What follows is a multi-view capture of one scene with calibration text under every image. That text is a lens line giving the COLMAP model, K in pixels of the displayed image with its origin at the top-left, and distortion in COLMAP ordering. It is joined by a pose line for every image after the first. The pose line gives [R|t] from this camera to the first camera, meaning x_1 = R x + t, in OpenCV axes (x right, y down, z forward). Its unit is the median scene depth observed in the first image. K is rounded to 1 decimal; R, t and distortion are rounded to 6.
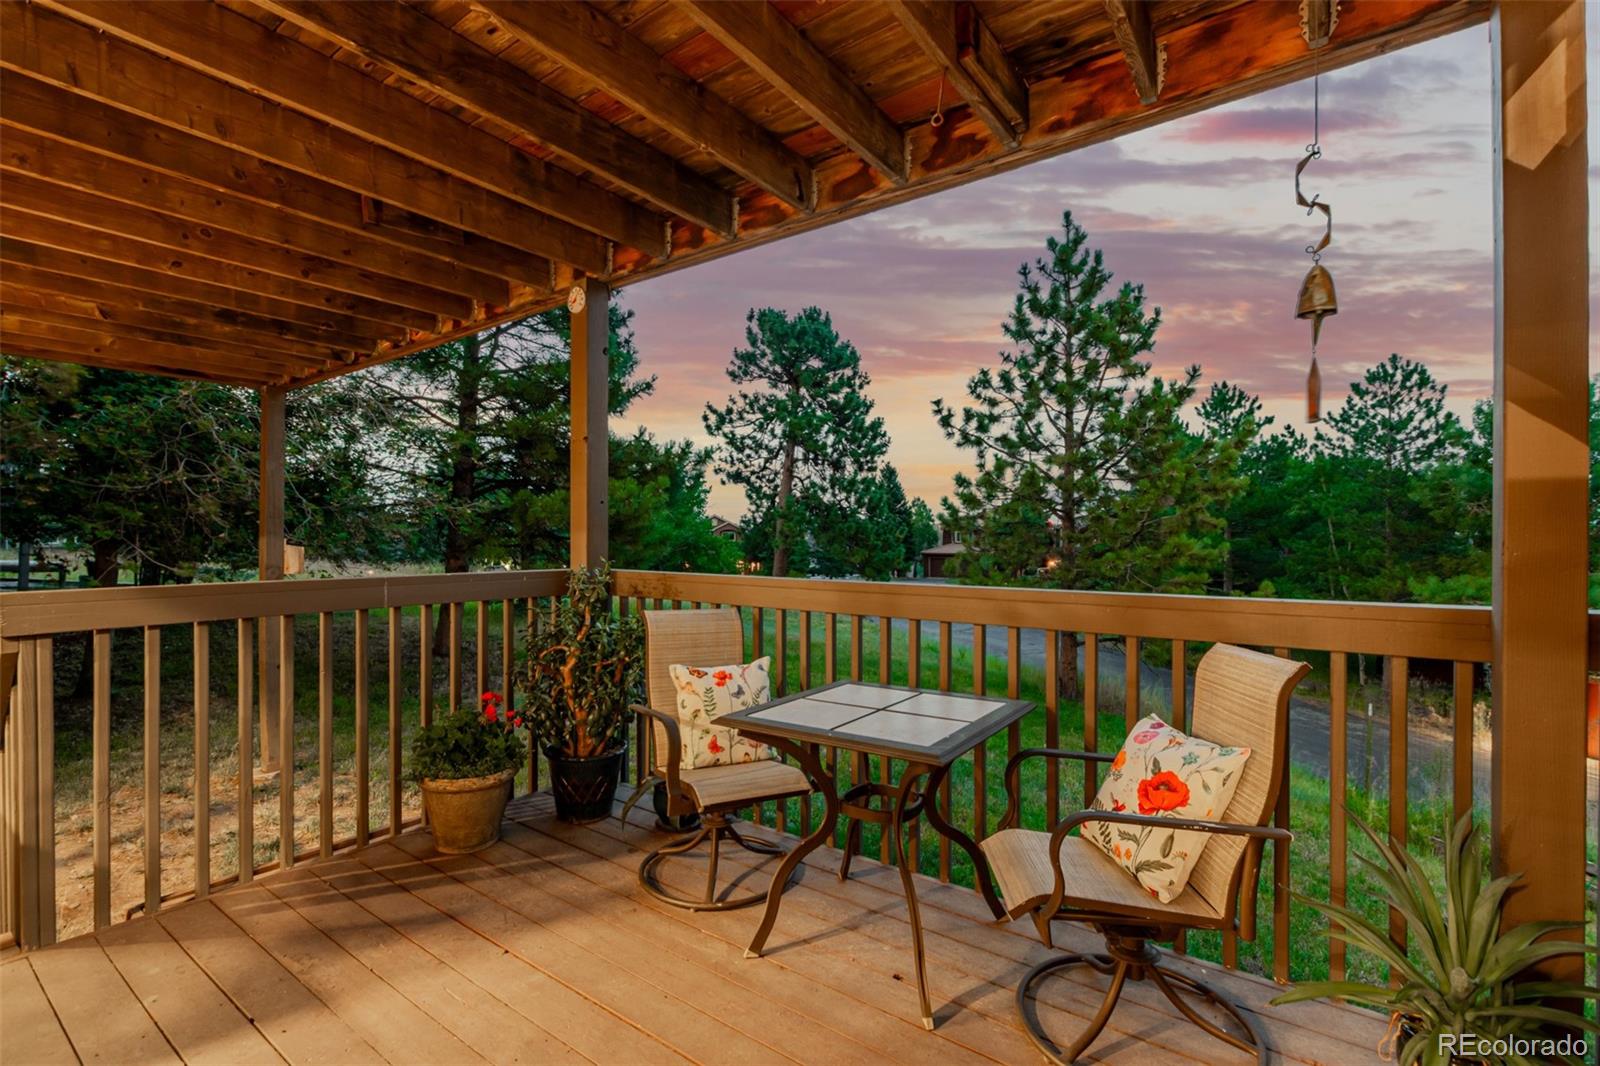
lens RADIAL K [[723.6, 0, 801.5], [0, 723.6, 536.0], [0, 0, 1]] dist [0.010378, -0.001644]
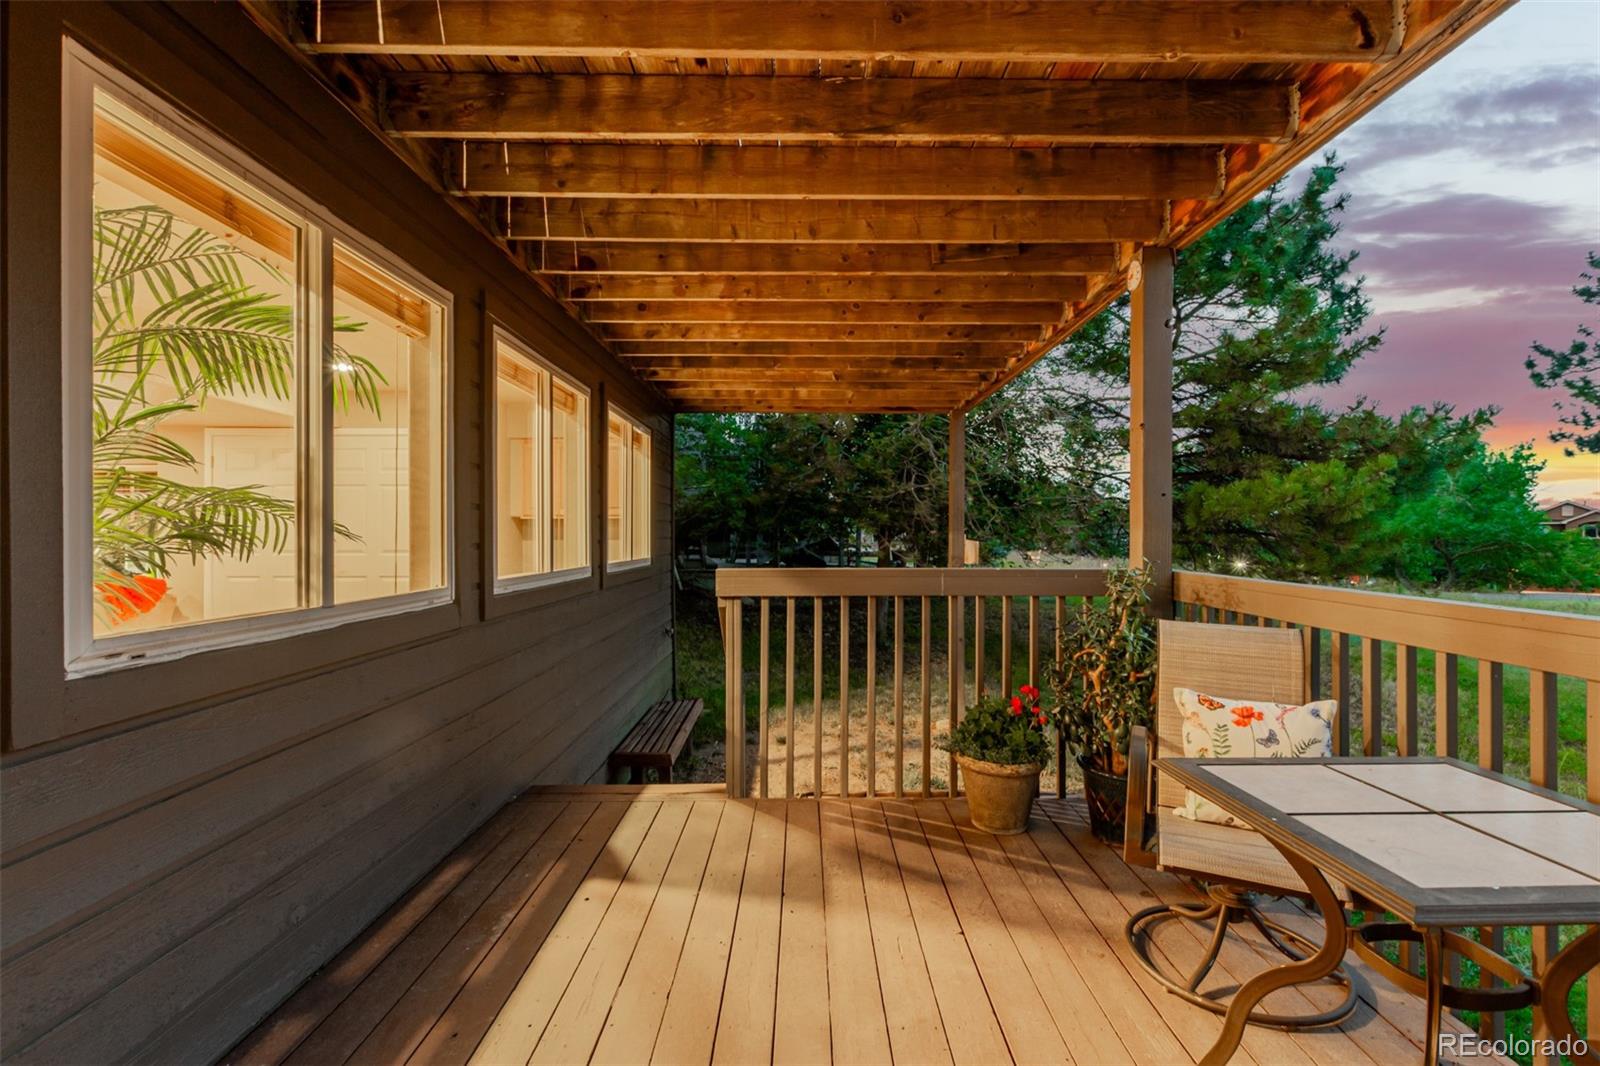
lens RADIAL K [[723.6, 0, 805.1], [0, 723.6, 530.3], [0, 0, 1]] dist [0.010378, -0.001644]
pose [[0.602459, -0.002859, -0.798145, 0.206468], [0.001275, 0.999996, -0.002619, -0.001368], [0.798149, 0.000560, 0.602460, 0.138843]]
